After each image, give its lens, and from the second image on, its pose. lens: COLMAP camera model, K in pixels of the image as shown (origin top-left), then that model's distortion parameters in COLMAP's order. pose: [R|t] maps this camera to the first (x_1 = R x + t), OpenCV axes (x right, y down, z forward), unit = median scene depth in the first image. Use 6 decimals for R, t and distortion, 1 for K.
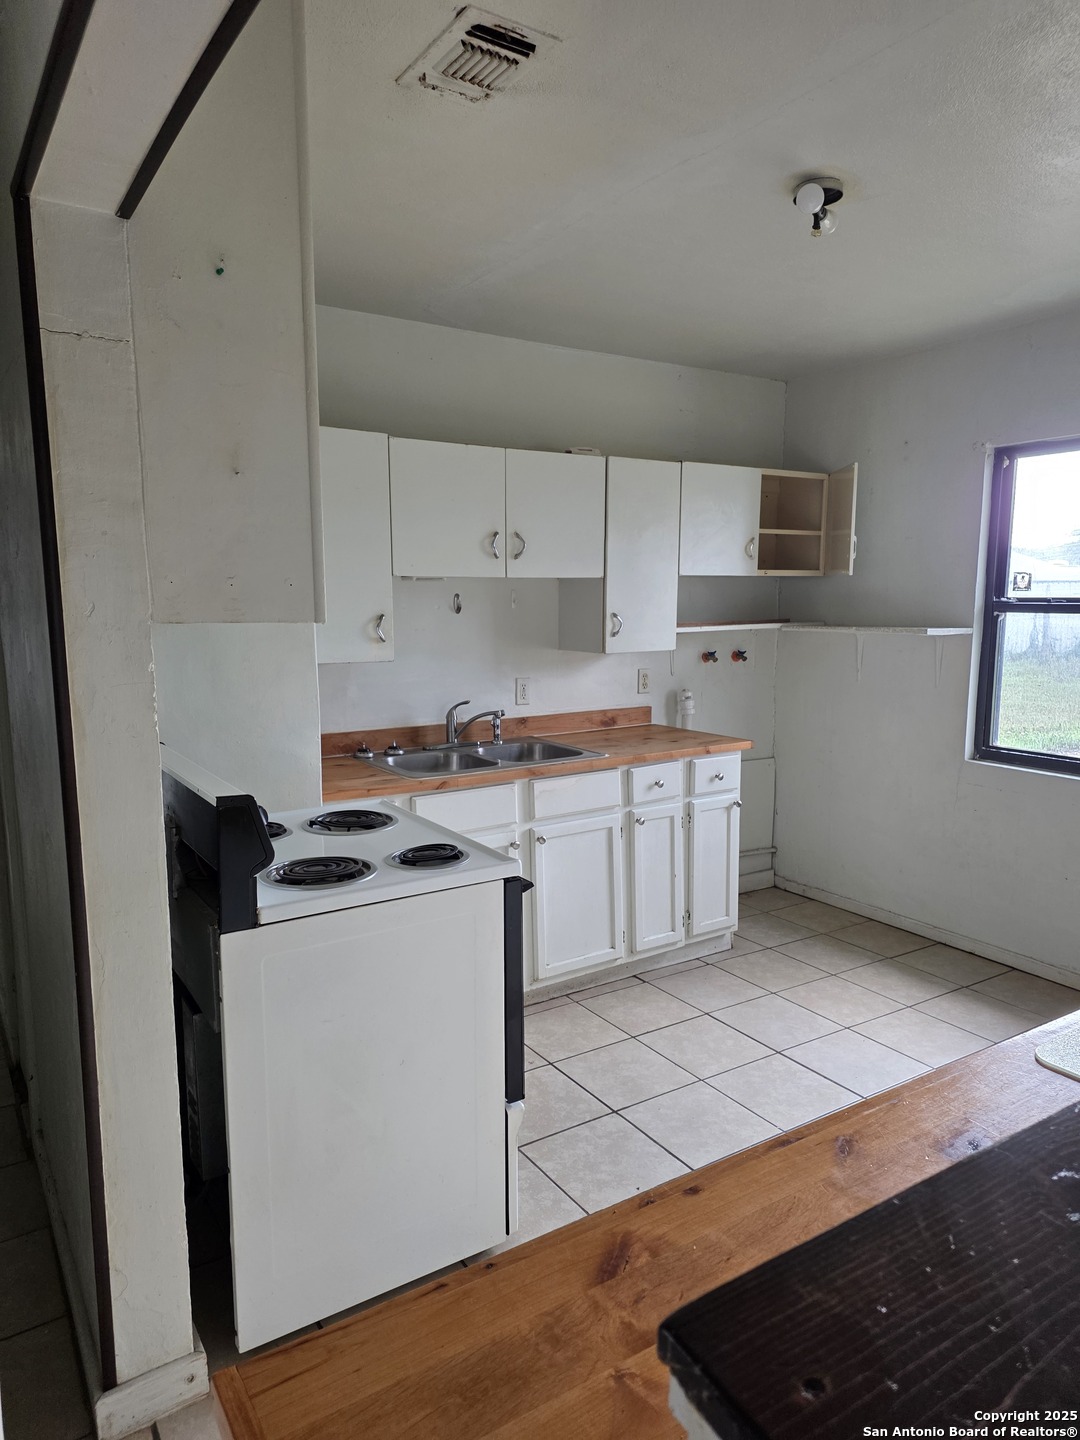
lens RADIAL K [[963.5, 0, 541.0], [0, 963.5, 727.4], [0, 0, 1]] dist [0.124401, -0.125678]
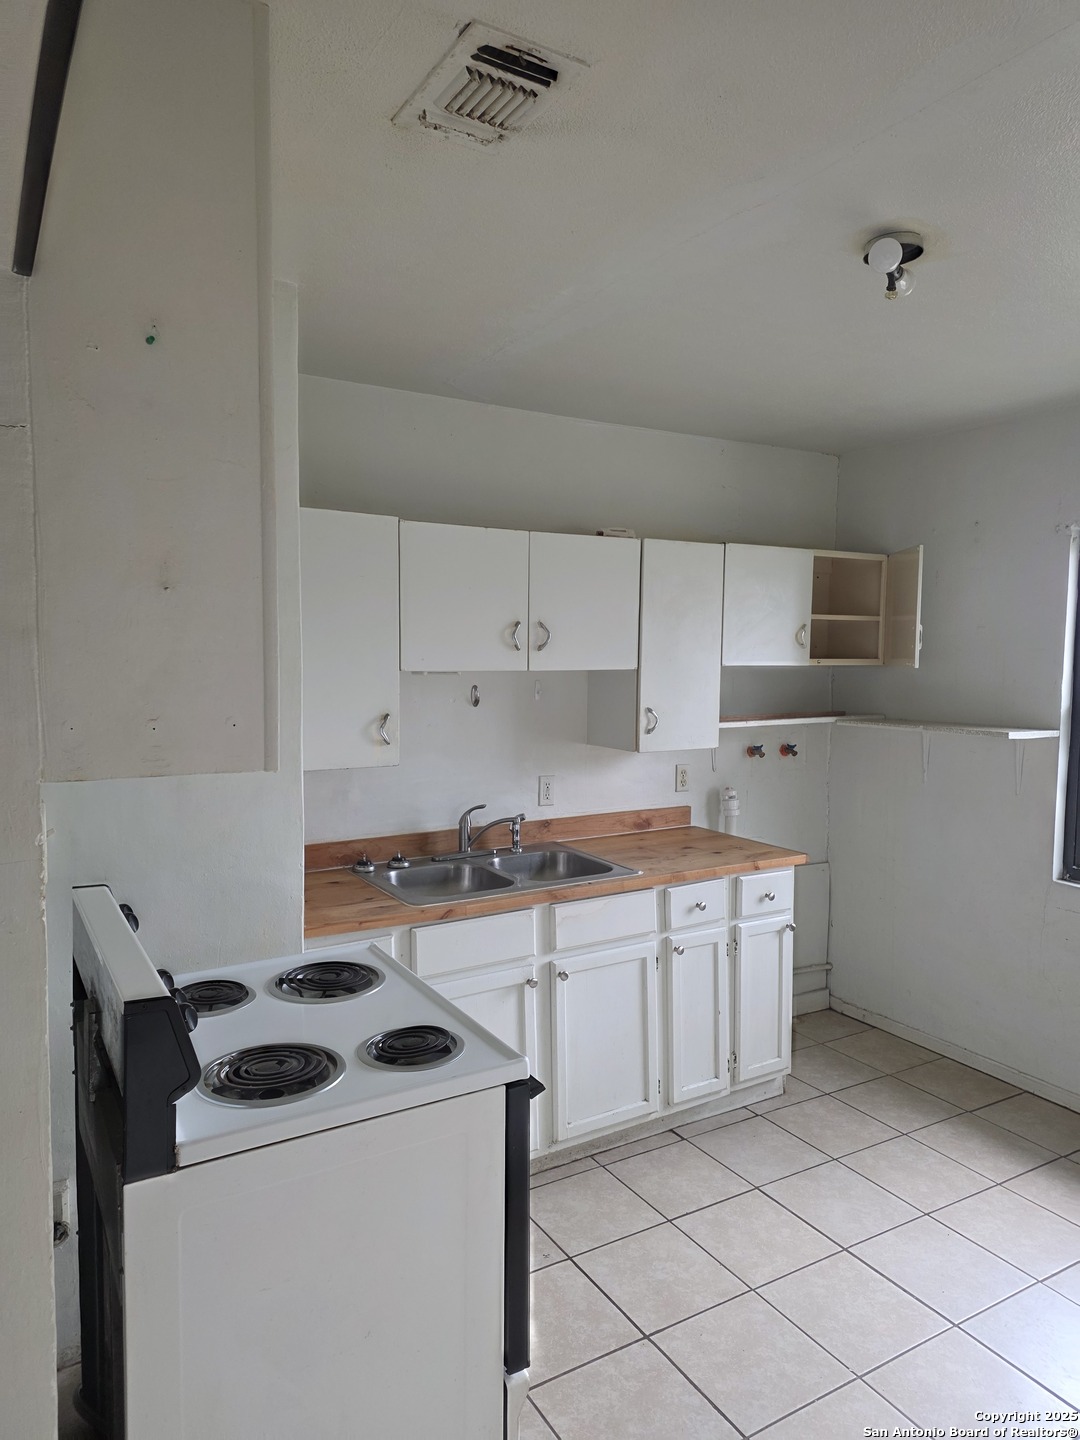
lens RADIAL K [[960.7, 0, 532.2], [0, 960.7, 718.1], [0, 0, 1]] dist [0.088967, -0.085914]
pose [[0.998858, 0.012625, -0.046089, 0.008566], [-0.015718, 0.997604, -0.067370, -0.047527], [0.045128, 0.068018, 0.996663, 0.108301]]
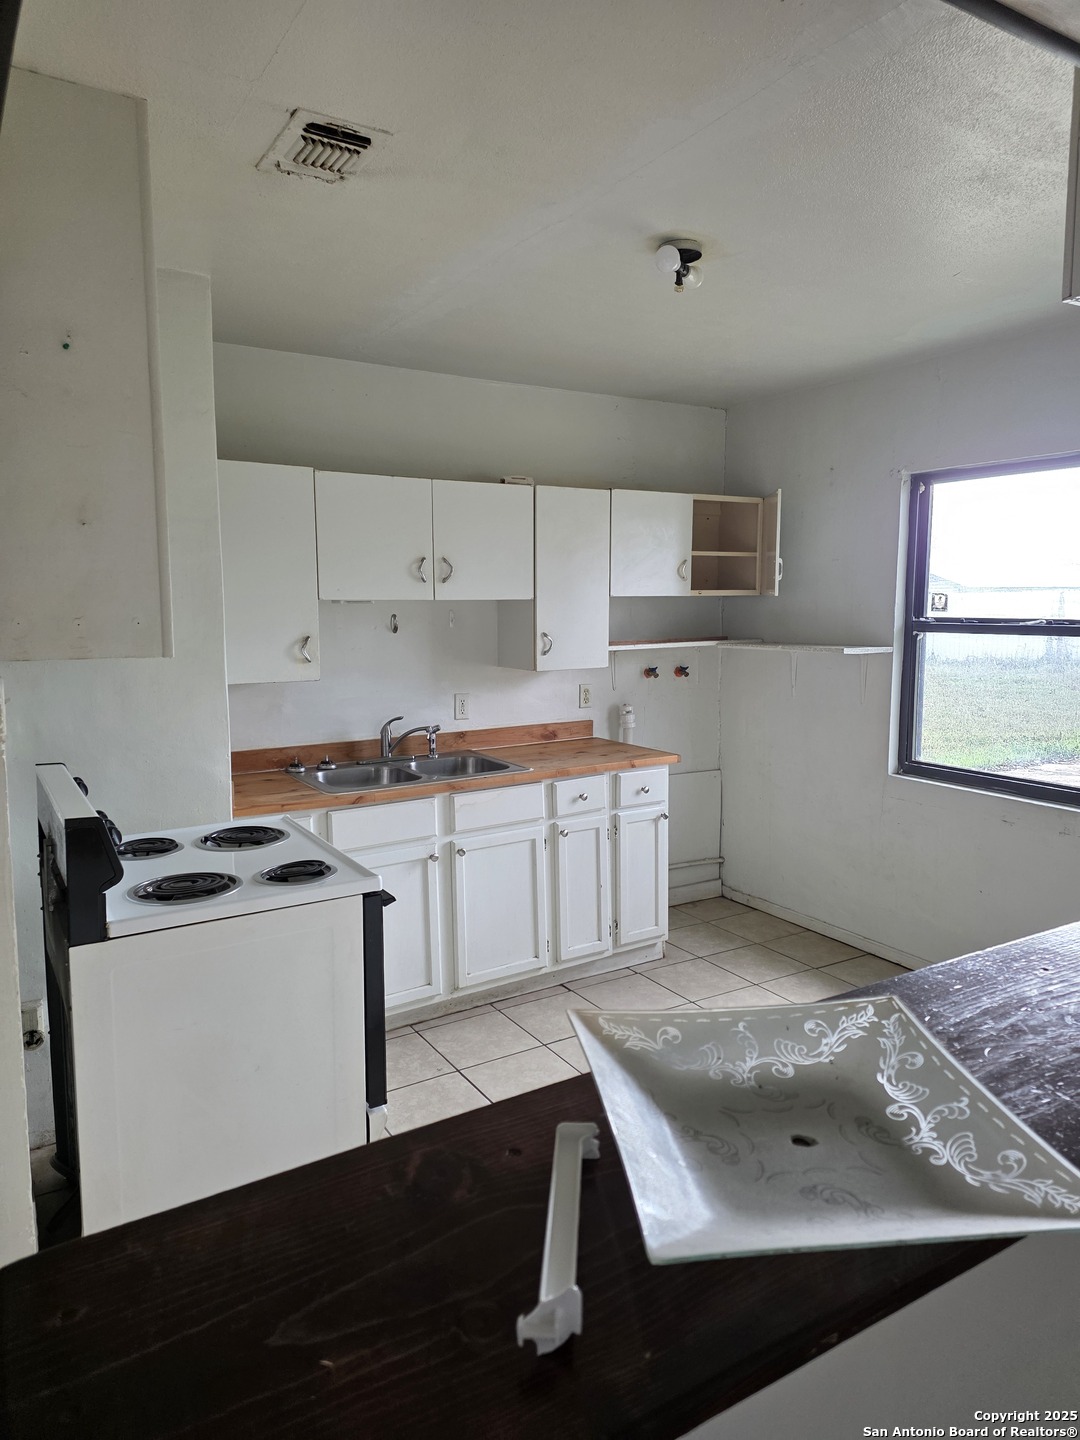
lens RADIAL K [[958.6, 0, 545.1], [0, 958.6, 701.5], [0, 0, 1]] dist [0.155634, -0.203796]
pose [[0.999668, 0.000809, -0.025771, 0.103701], [-0.001597, 0.999532, -0.030550, -0.012262], [0.025735, 0.030581, 0.999201, -0.035675]]
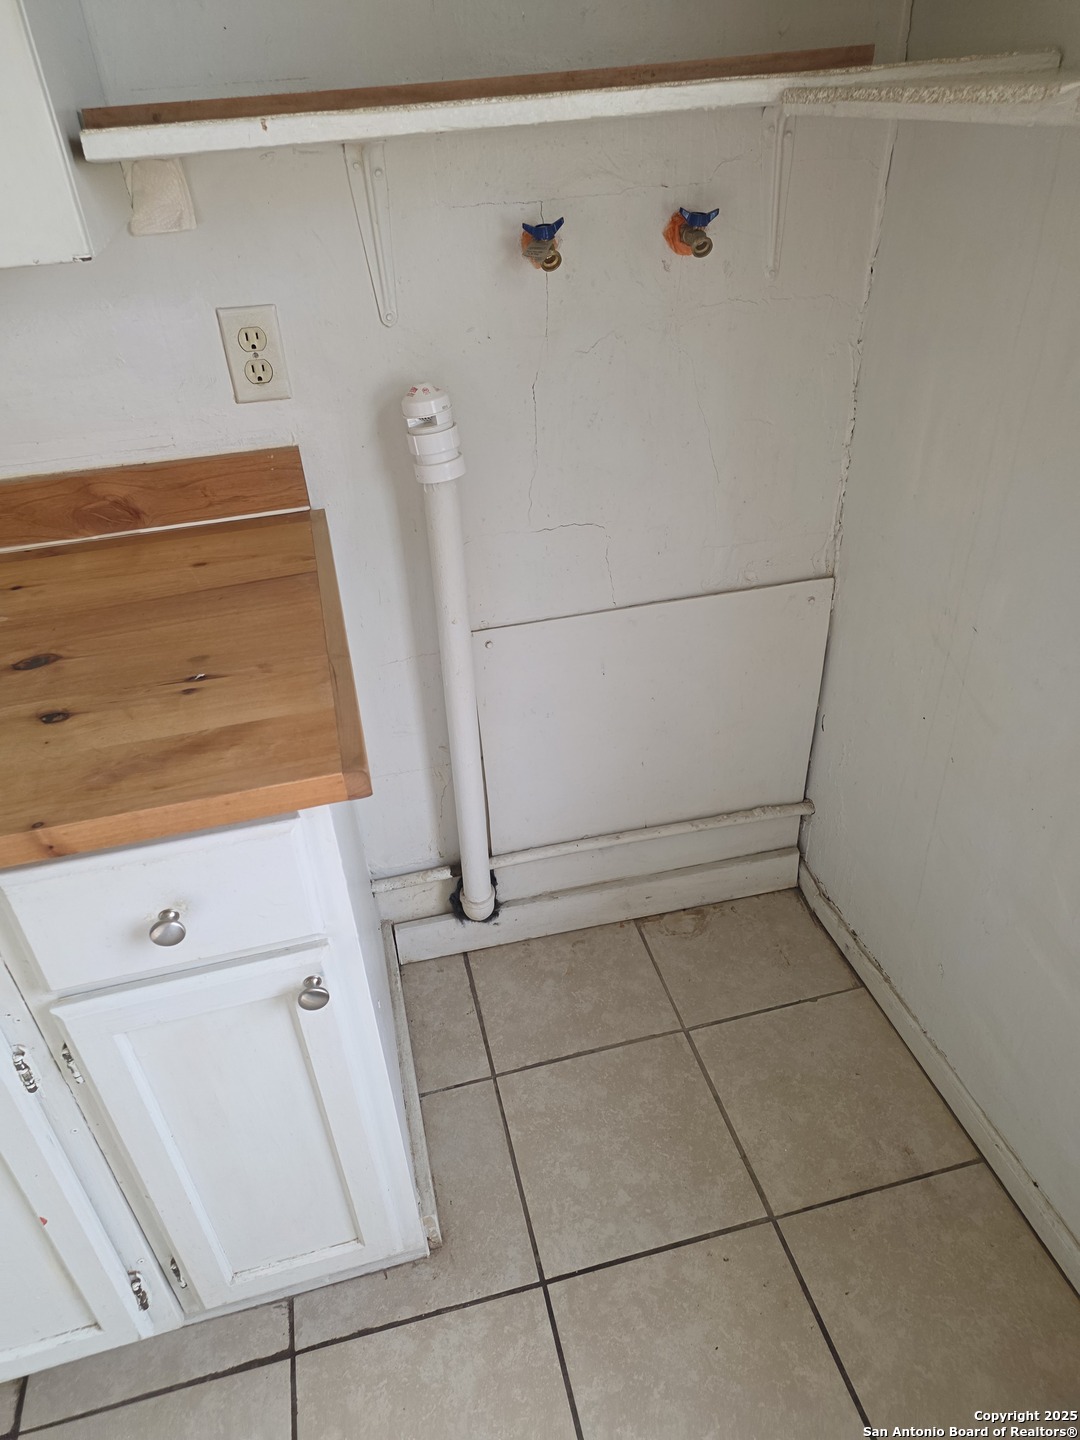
lens RADIAL K [[956.2, 0, 528.3], [0, 956.2, 716.7], [0, 0, 1]] dist [0.040258, -0.000459]
pose [[0.937211, 0.150930, -0.314414, 0.323339], [0.005149, 0.895425, 0.445183, -0.089466], [0.348725, -0.418849, 0.838425, 0.866776]]
